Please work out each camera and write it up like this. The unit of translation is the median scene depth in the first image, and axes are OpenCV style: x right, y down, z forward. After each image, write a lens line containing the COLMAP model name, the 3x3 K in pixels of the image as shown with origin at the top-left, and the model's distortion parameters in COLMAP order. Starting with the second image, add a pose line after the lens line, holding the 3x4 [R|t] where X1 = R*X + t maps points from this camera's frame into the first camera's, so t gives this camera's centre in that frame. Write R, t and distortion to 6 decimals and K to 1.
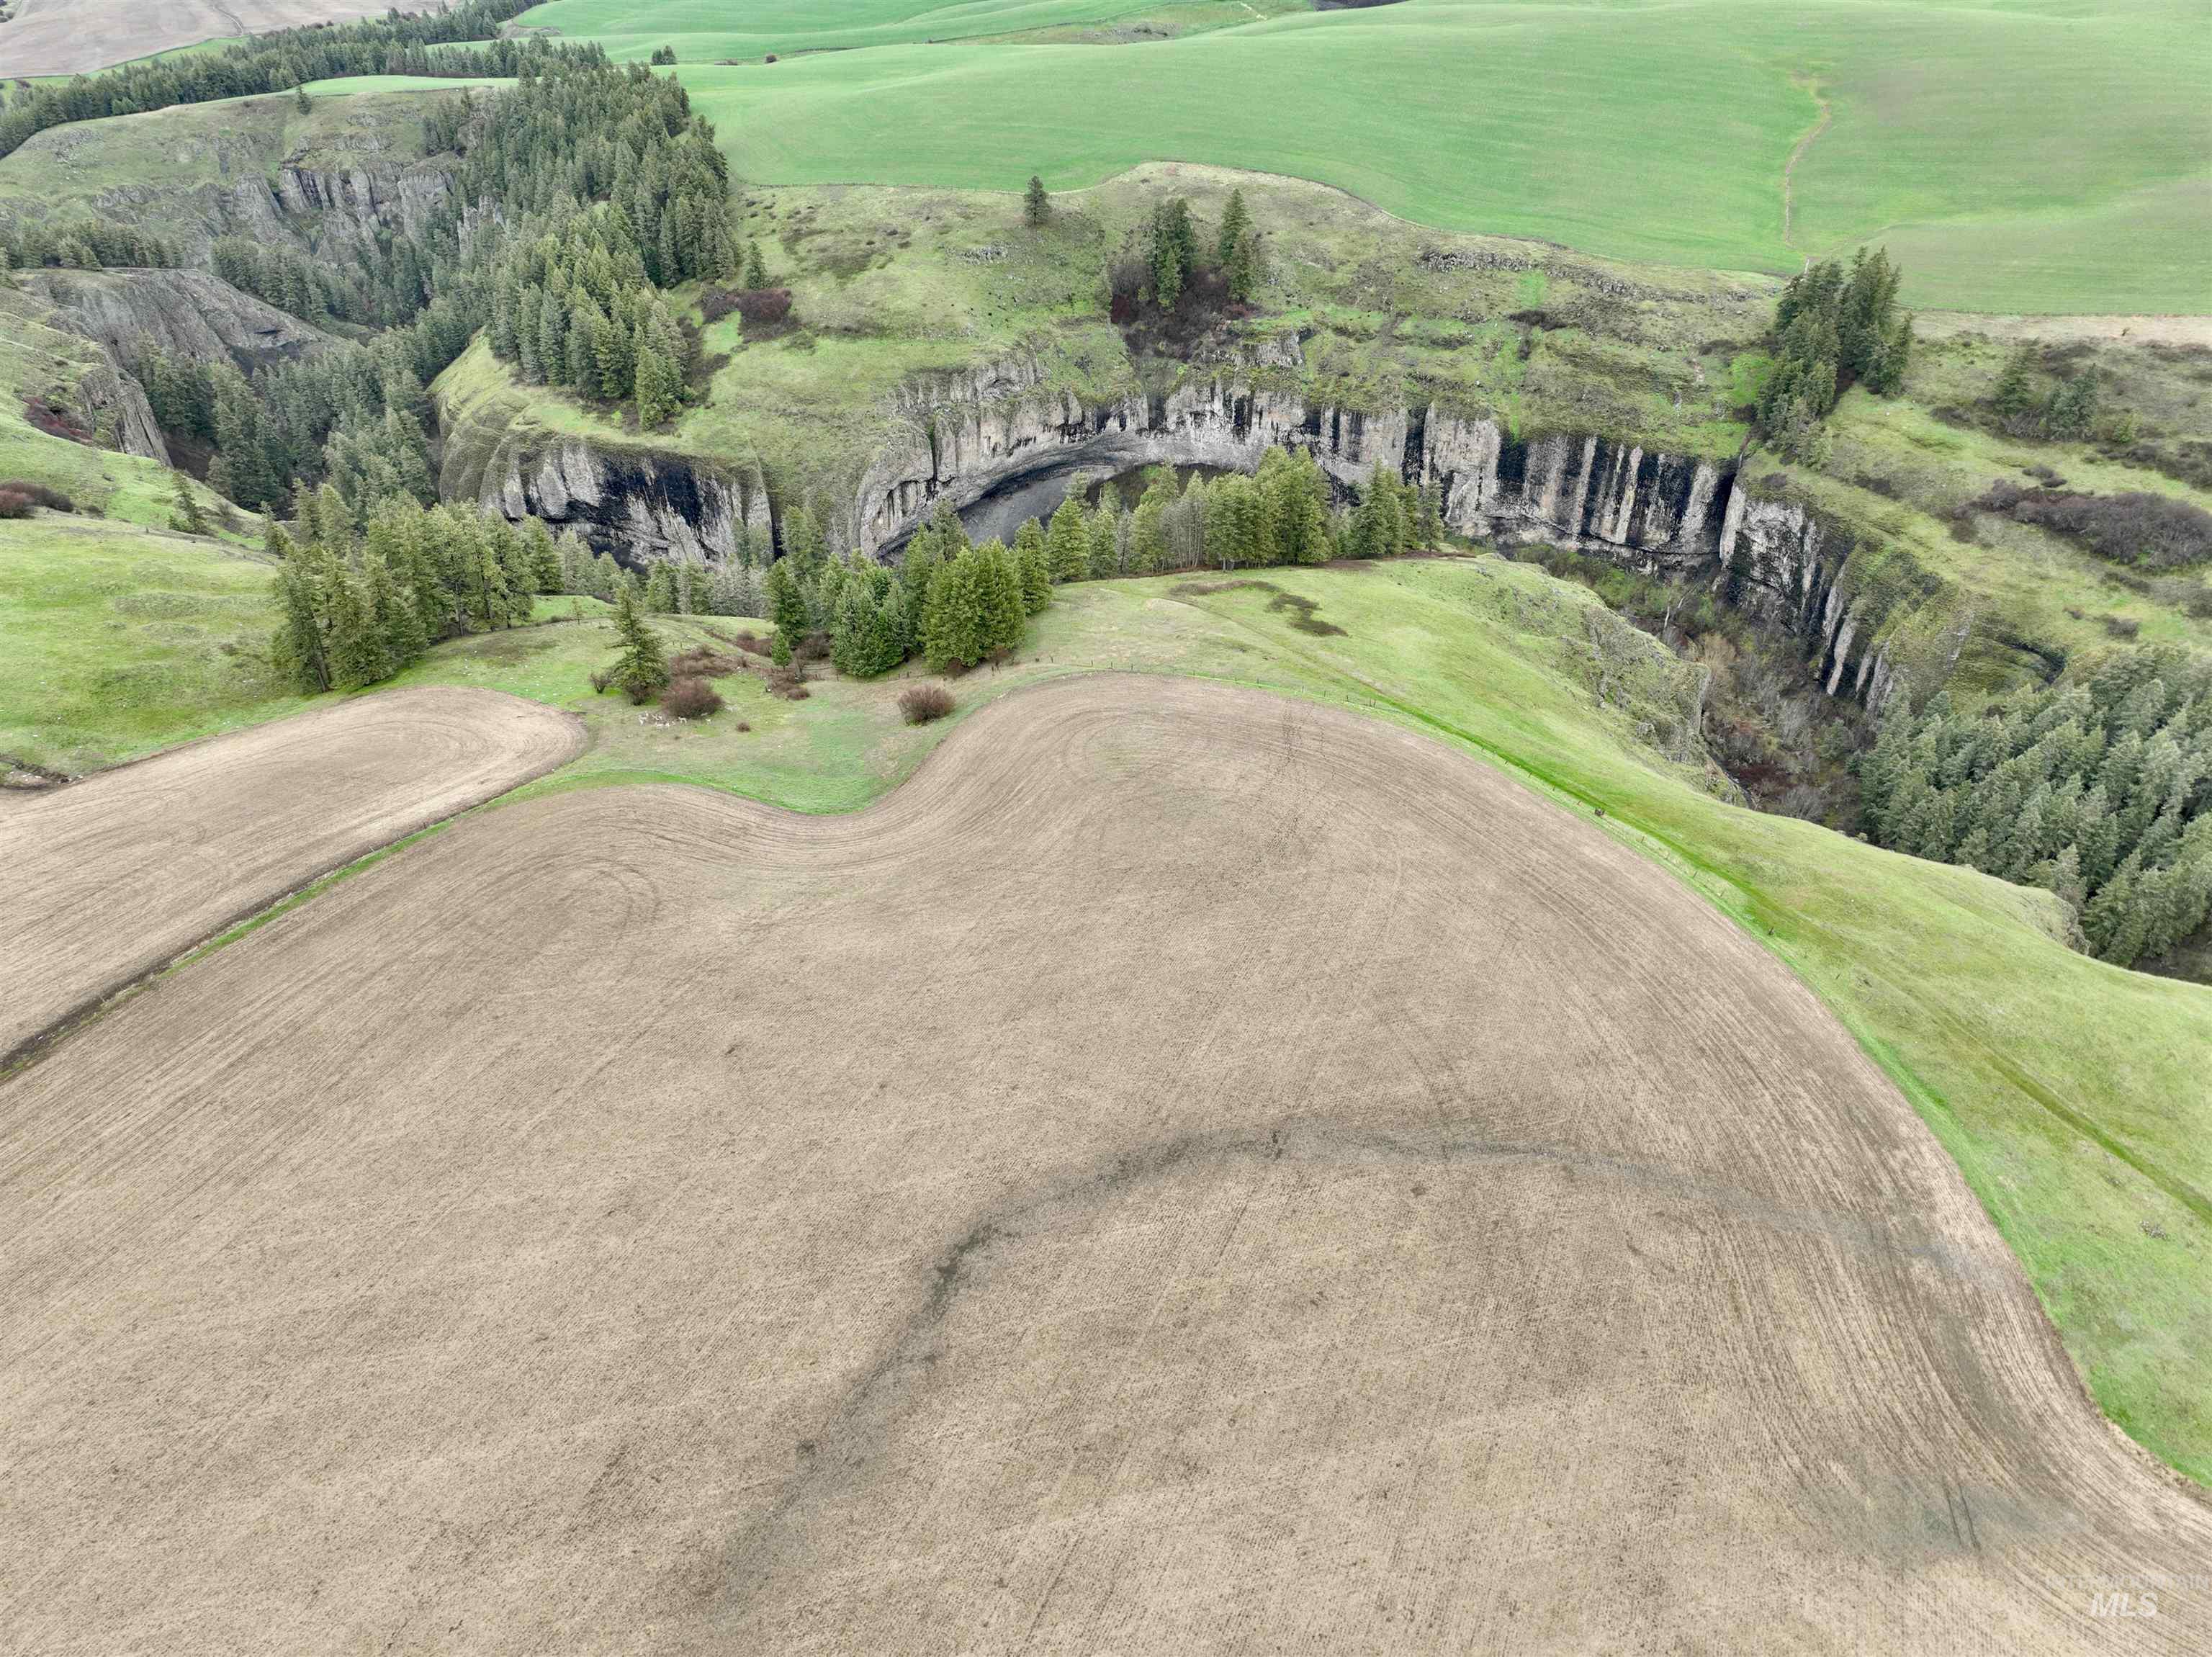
lens RADIAL K [[1558.8, 0, 1104.6], [0, 1558.8, 830.5], [0, 0, 1]] dist [-0.005951, 0.024544]
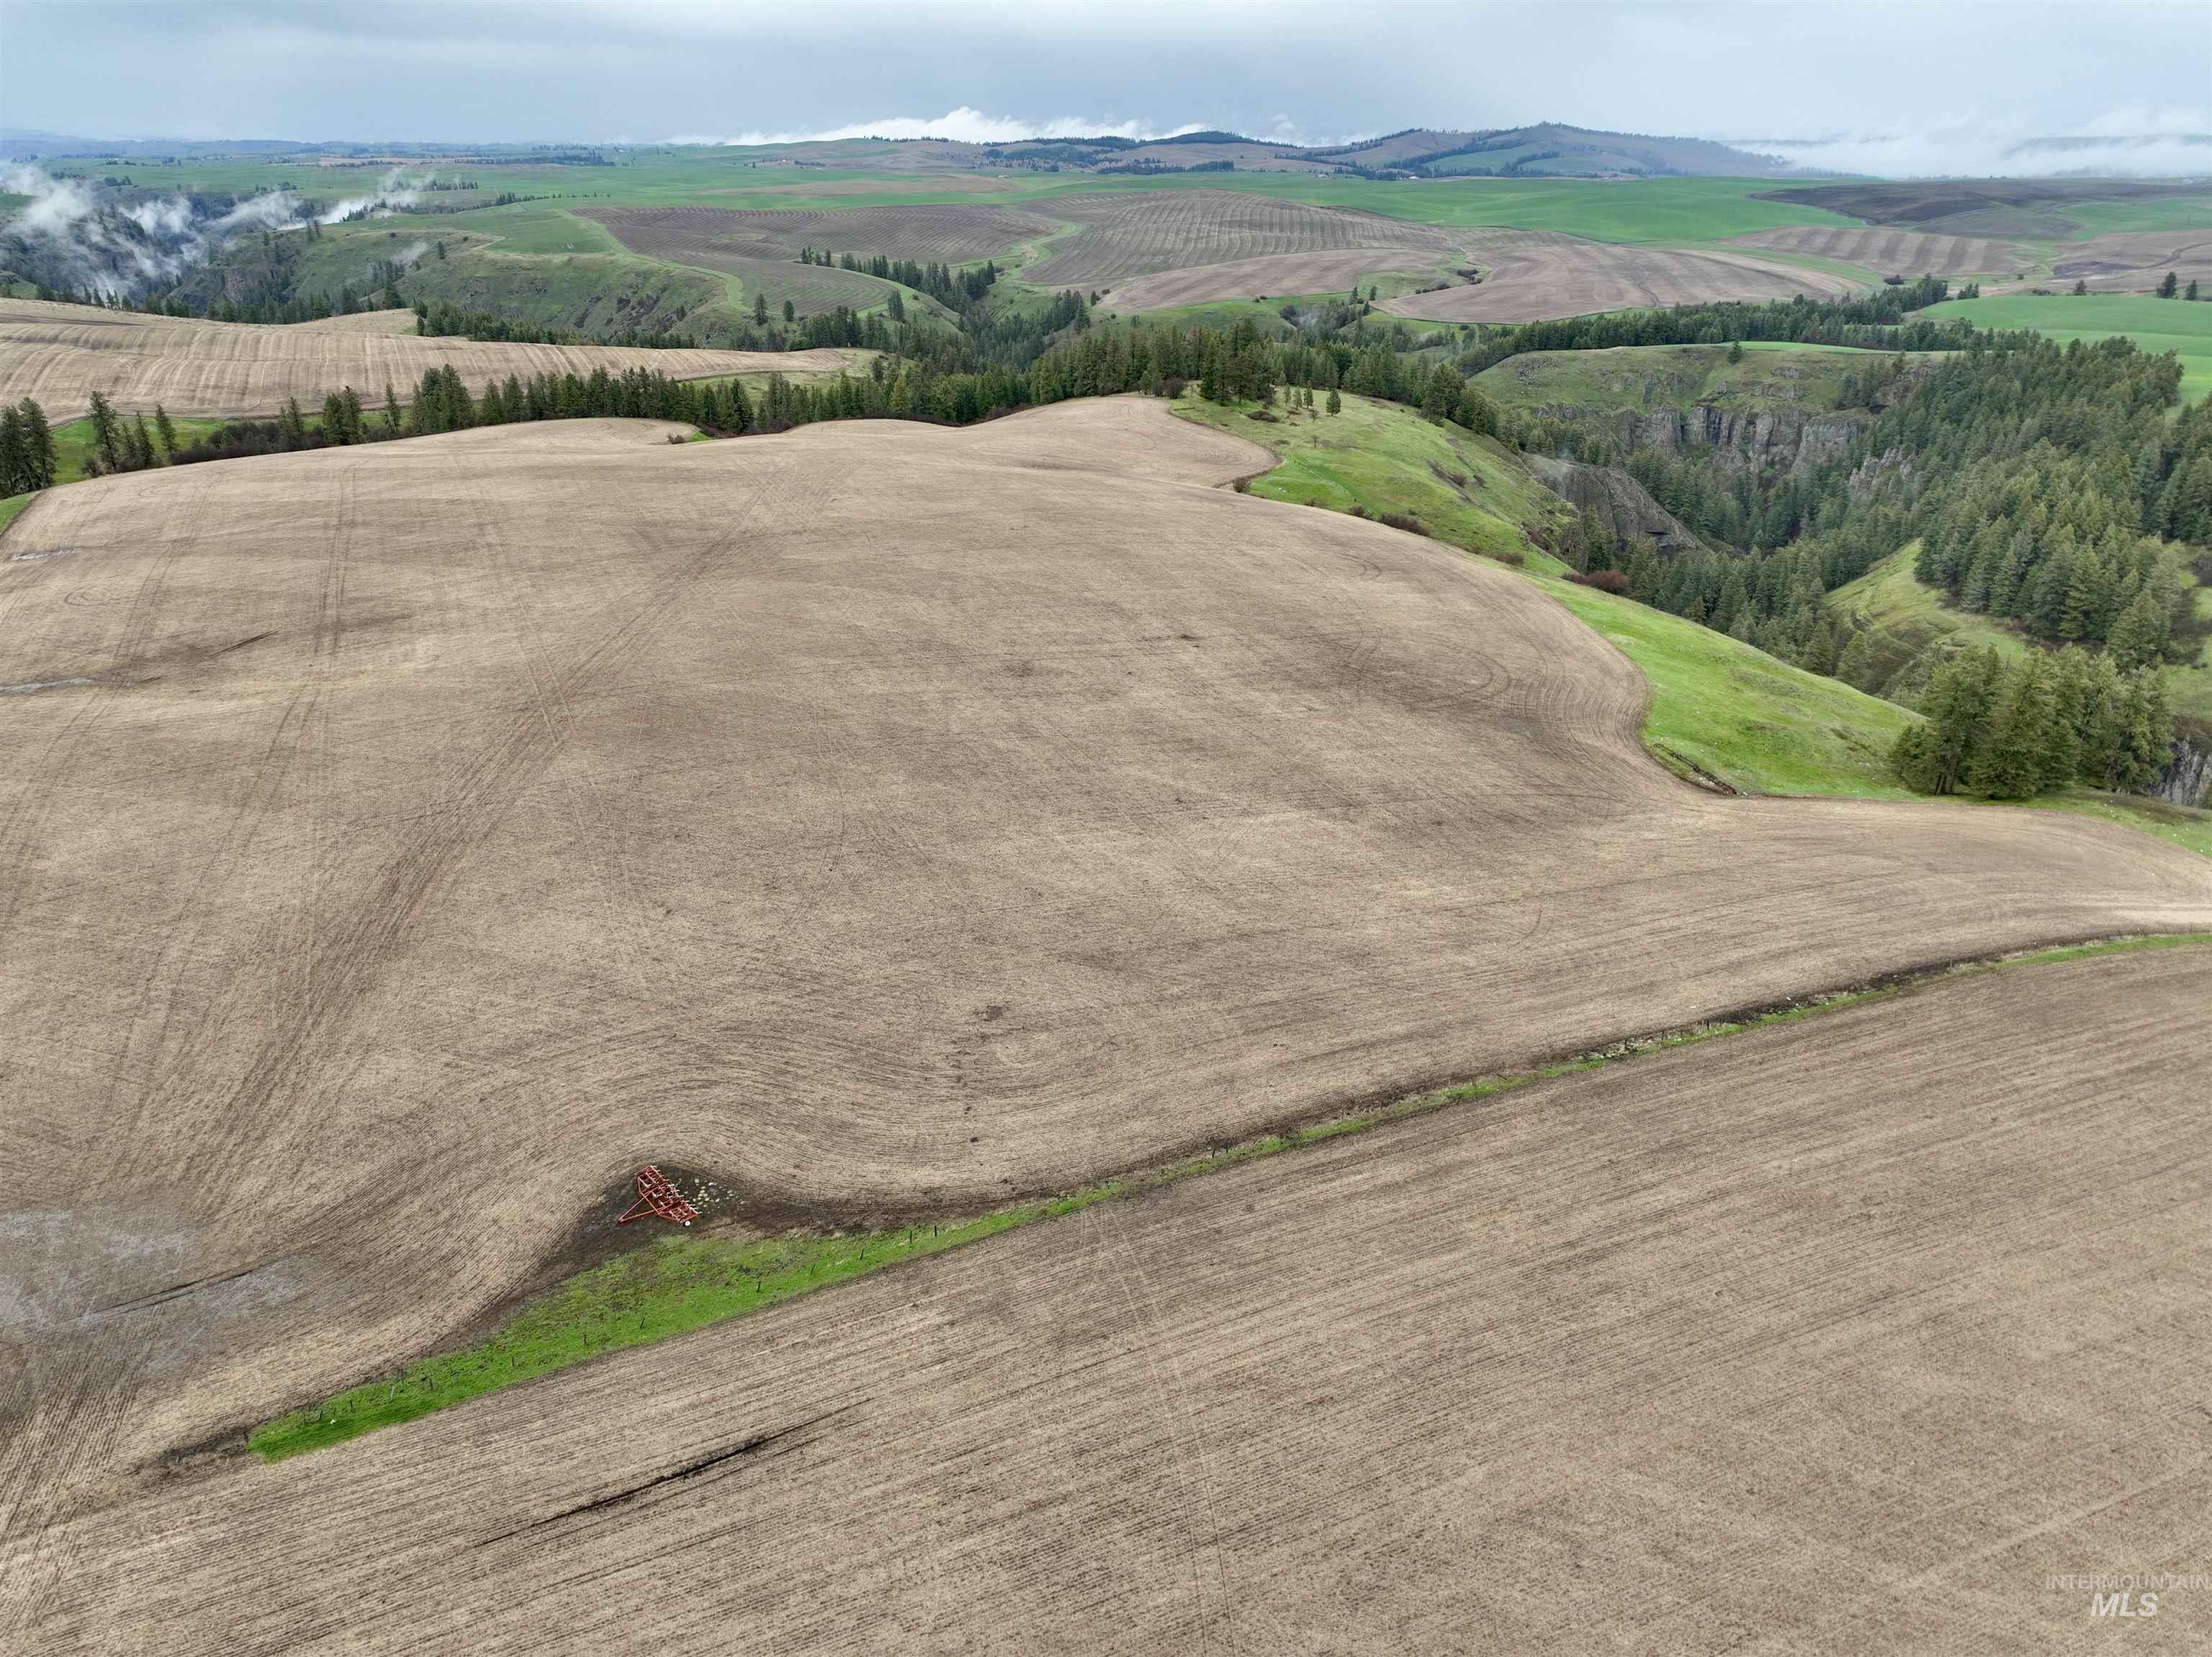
lens RADIAL K [[1558.8, 0, 1104.6], [0, 1558.8, 830.5], [0, 0, 1]] dist [-0.005951, 0.024544]
pose [[0.744543, 0.280988, -0.605558, -0.146524], [-0.380906, 0.923762, -0.039690, 0.085022], [0.548239, 0.260212, 0.794811, -0.027932]]
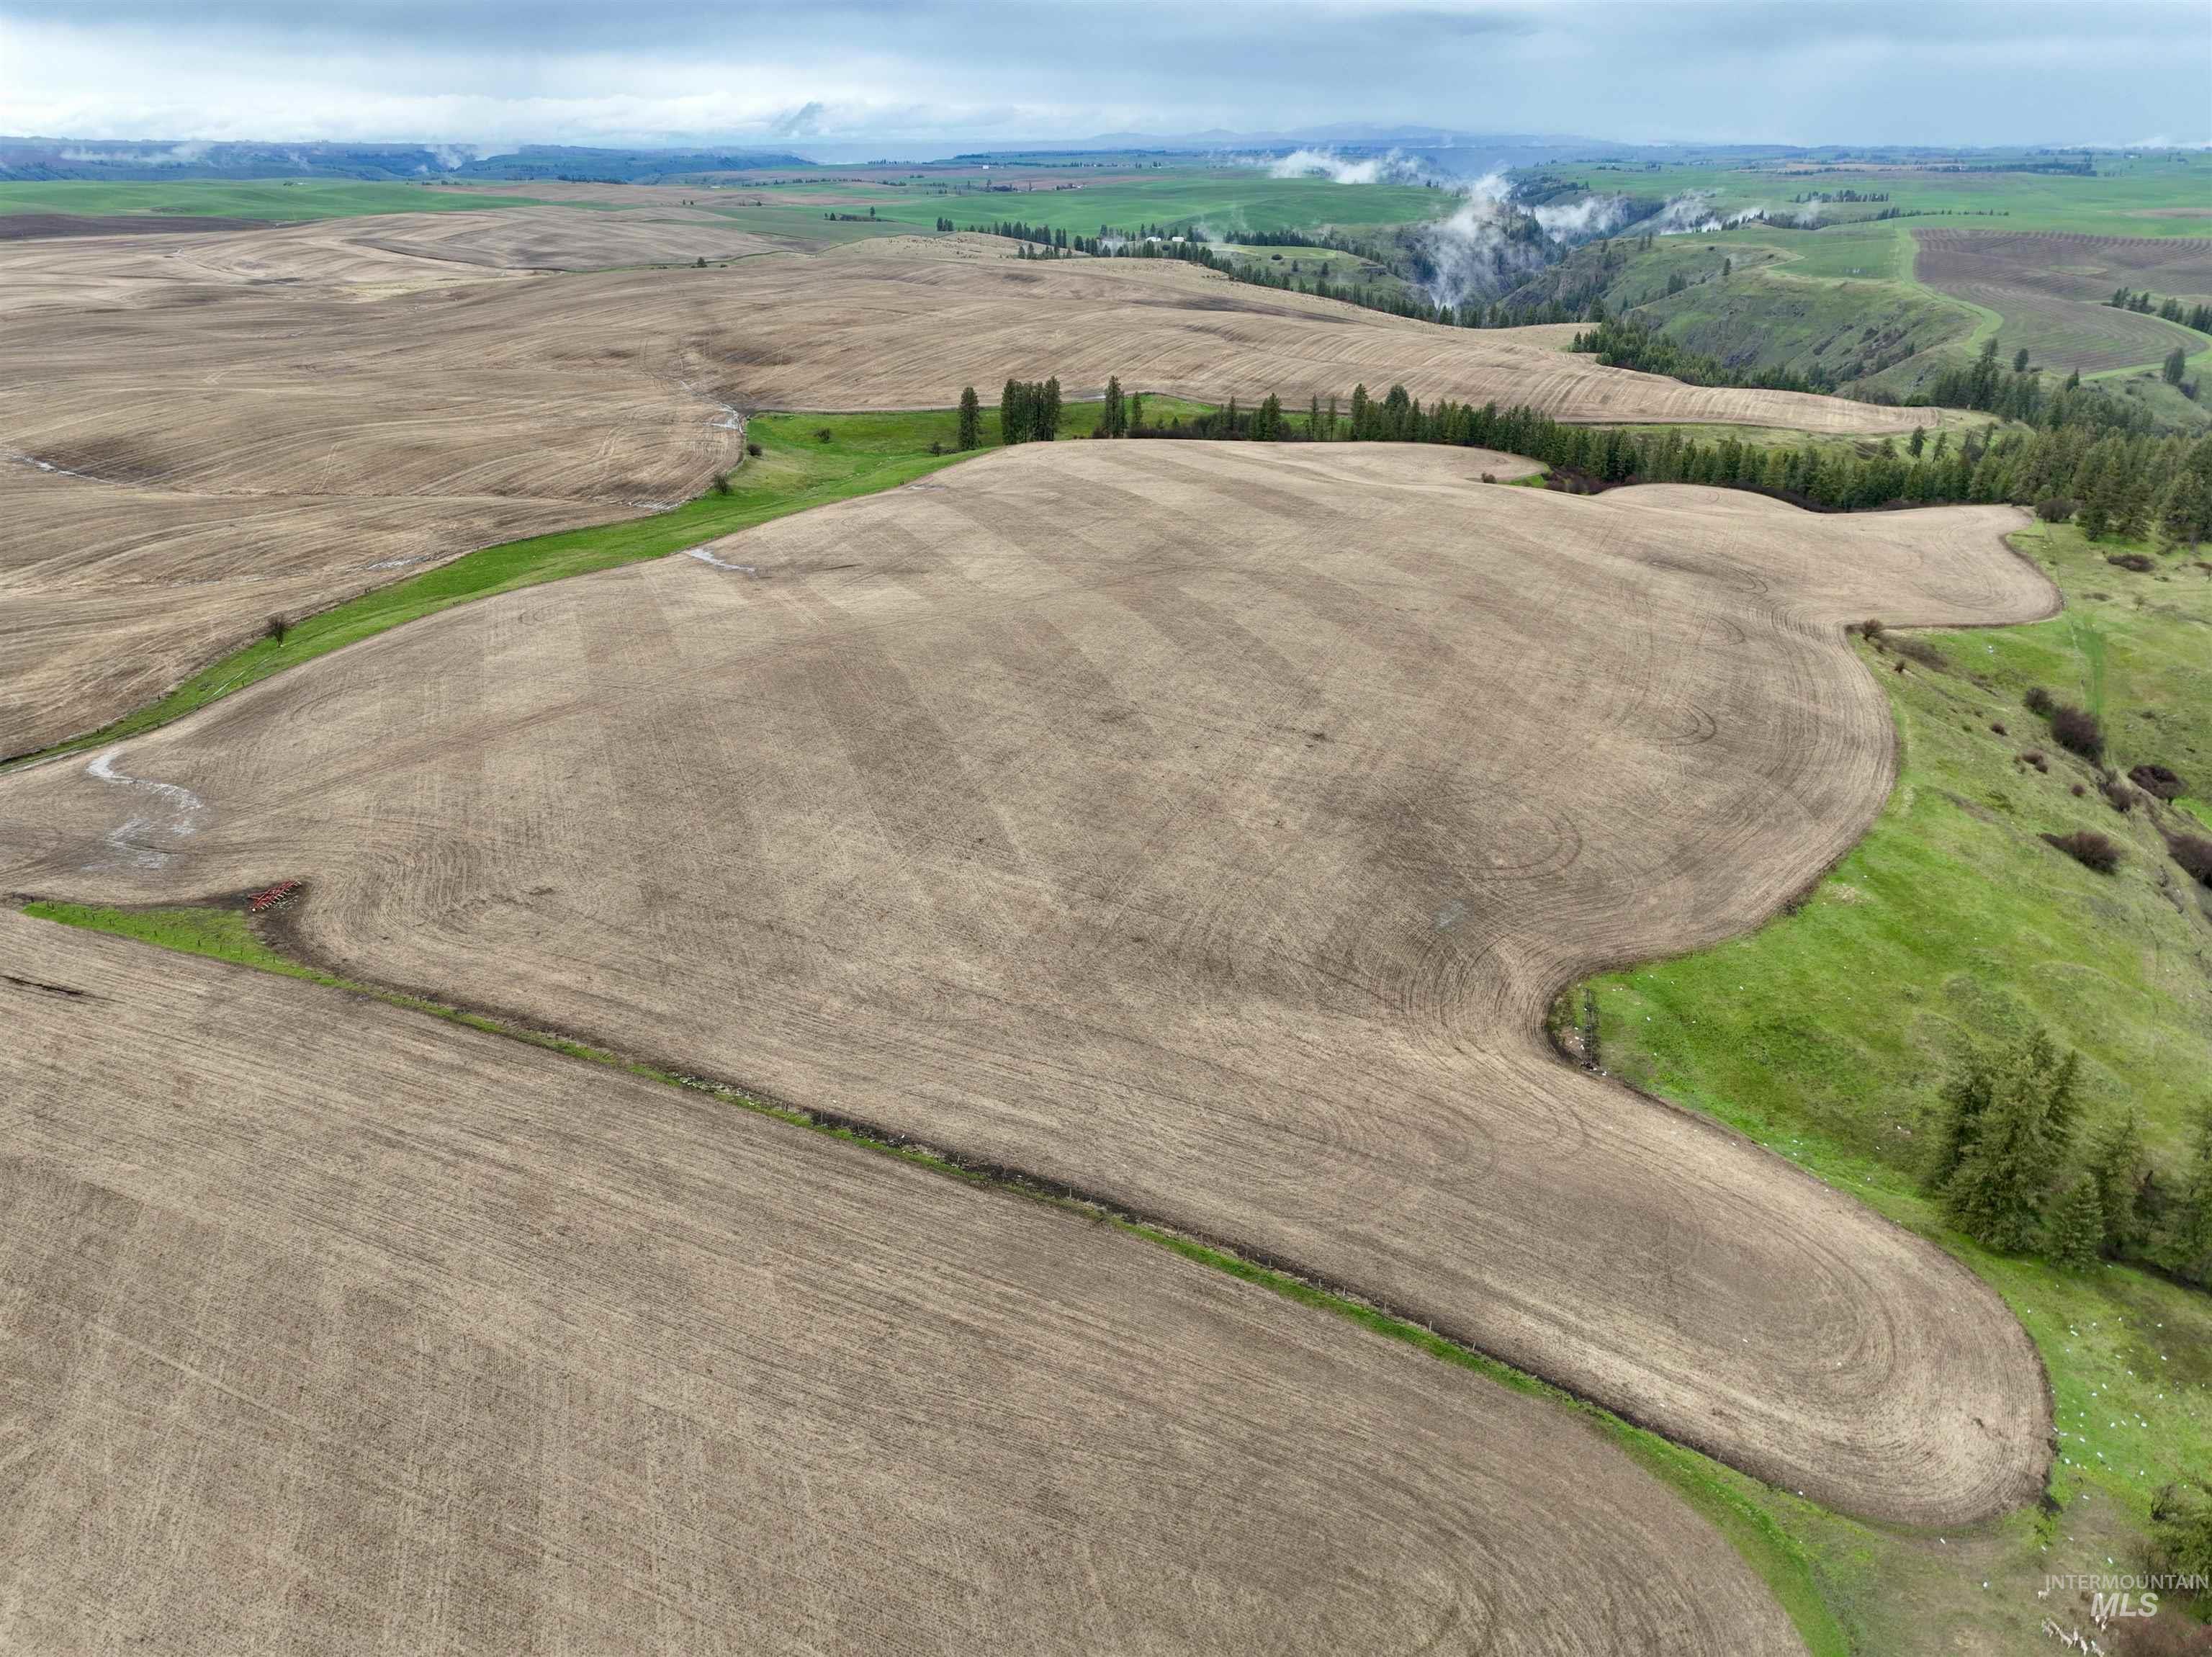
lens RADIAL K [[1558.8, 0, 1104.6], [0, 1558.8, 830.5], [0, 0, 1]] dist [-0.005951, 0.024544]
pose [[0.001352, 0.417443, -0.908702, 0.038870], [-0.565453, 0.749799, 0.343605, -0.122924], [0.824779, 0.513364, 0.237058, 0.212632]]
